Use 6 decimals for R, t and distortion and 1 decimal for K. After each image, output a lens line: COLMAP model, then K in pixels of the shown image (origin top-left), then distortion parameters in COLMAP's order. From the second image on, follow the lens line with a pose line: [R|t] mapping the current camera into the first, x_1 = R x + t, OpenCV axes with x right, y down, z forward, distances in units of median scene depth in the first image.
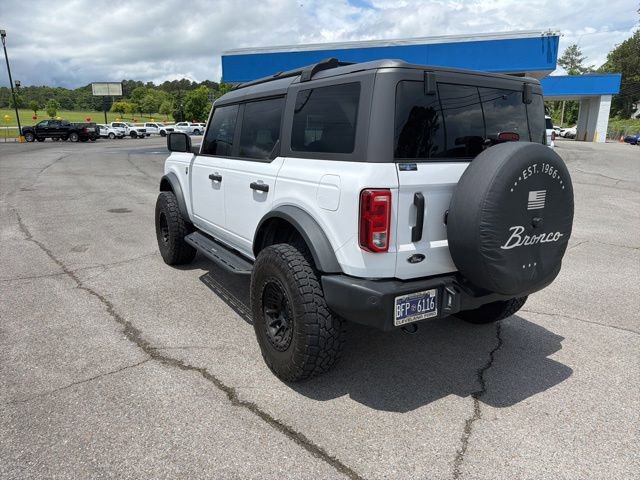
lens RADIAL K [[449.6, 0, 320.4], [0, 449.6, 236.4], [0, 0, 1]] dist [0.041499, -0.057866]
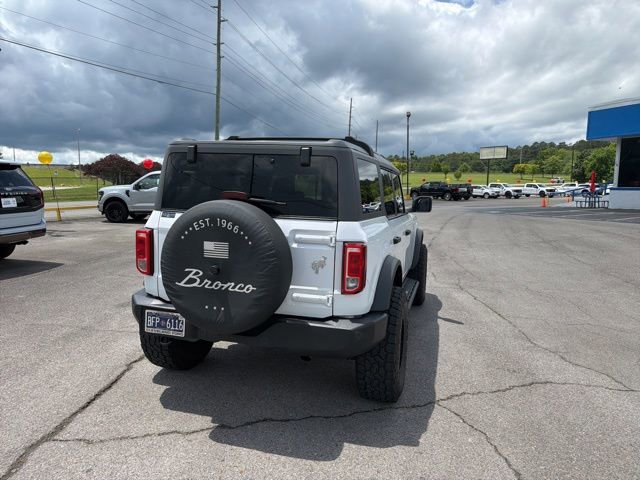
lens RADIAL K [[450.3, 0, 320.4], [0, 450.3, 238.6], [0, 0, 1]] dist [0.044522, -0.059013]
pose [[0.670605, 0.089674, -0.736374, 1.160565], [-0.180726, 0.982506, -0.044937, -0.081864], [0.719463, 0.163217, 0.675080, 0.325495]]
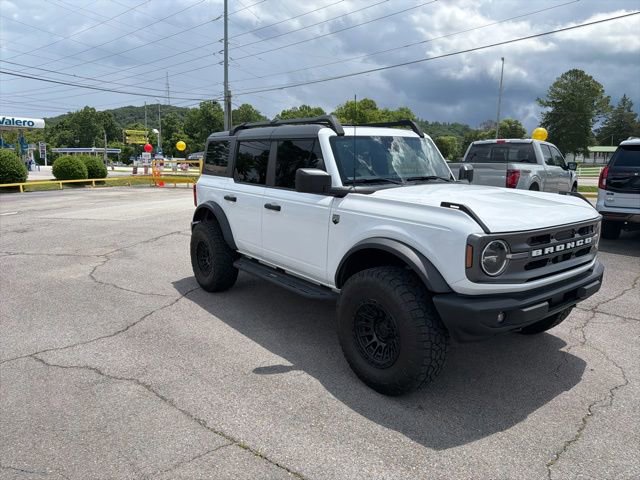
lens RADIAL K [[447.3, 0, 322.3], [0, 447.3, 234.8], [0, 0, 1]] dist [0.046181, -0.065640]
pose [[-0.995427, 0.001382, -0.095513, 0.172929], [-0.035120, 0.924565, 0.379402, -0.684578], [0.088833, 0.381021, -0.920289, 2.947330]]
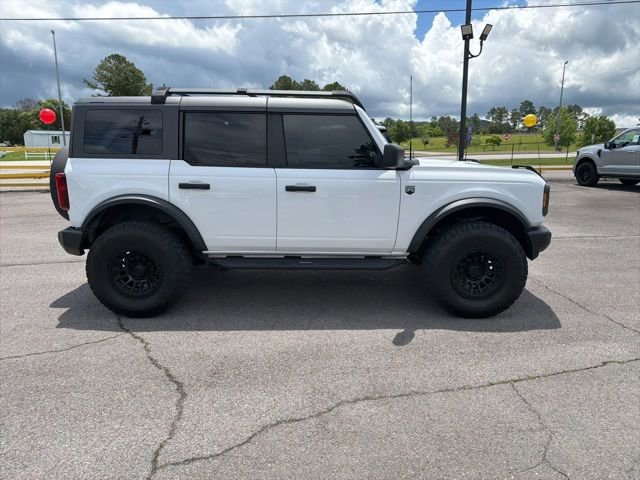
lens RADIAL K [[449.1, 0, 320.6], [0, 449.1, 239.4], [0, 0, 1]] dist [0.038563, -0.049072]
pose [[-0.531582, 0.166383, -0.830504, 1.255473], [-0.192713, 0.931042, 0.309875, -0.502475], [0.824792, 0.324773, -0.462861, 2.302982]]
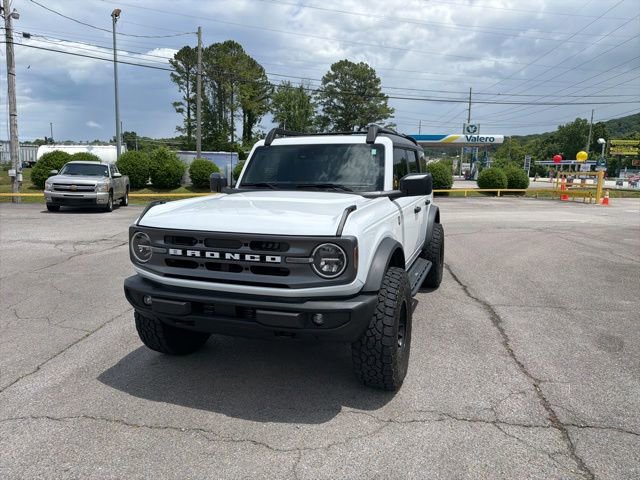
lens RADIAL K [[446.5, 0, 323.9], [0, 446.5, 237.2], [0, 0, 1]] dist [0.062891, -0.074771]
pose [[-0.626738, -0.134211, 0.767585, -1.290489], [0.157433, 0.942933, 0.293415, -0.581572], [-0.763161, 0.304738, -0.569842, 2.454942]]
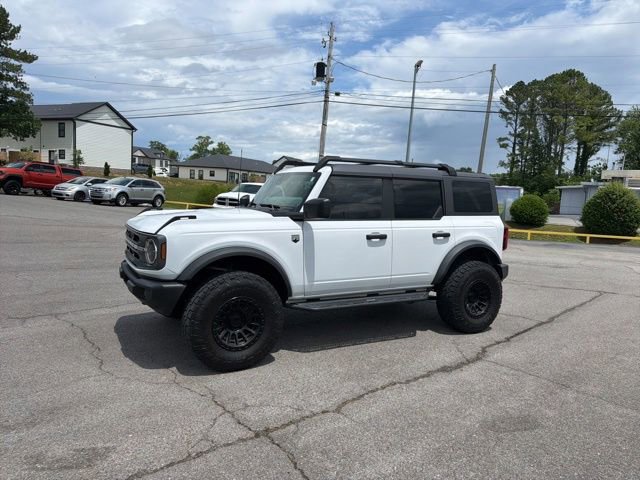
lens RADIAL K [[447.5, 0, 322.2], [0, 447.5, 238.3], [0, 0, 1]] dist [0.047130, -0.062732]
pose [[0.030794, -0.108889, 0.993577, -1.849766], [0.174255, 0.979410, 0.101936, -0.357517], [-0.984219, 0.169996, 0.049134, 1.424604]]
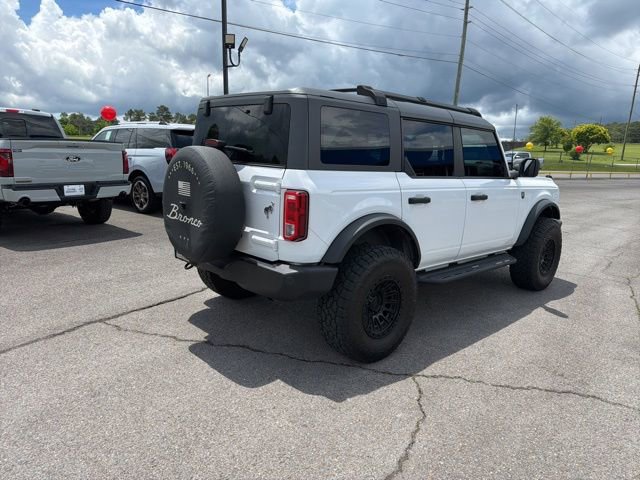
lens RADIAL K [[450.1, 0, 321.2], [0, 450.1, 238.6], [0, 0, 1]] dist [0.030843, -0.041895]
pose [[0.195767, 0.180240, -0.963944, 1.457311], [-0.252036, 0.959193, 0.128166, -0.165015], [0.947709, 0.217858, 0.233205, 0.861179]]
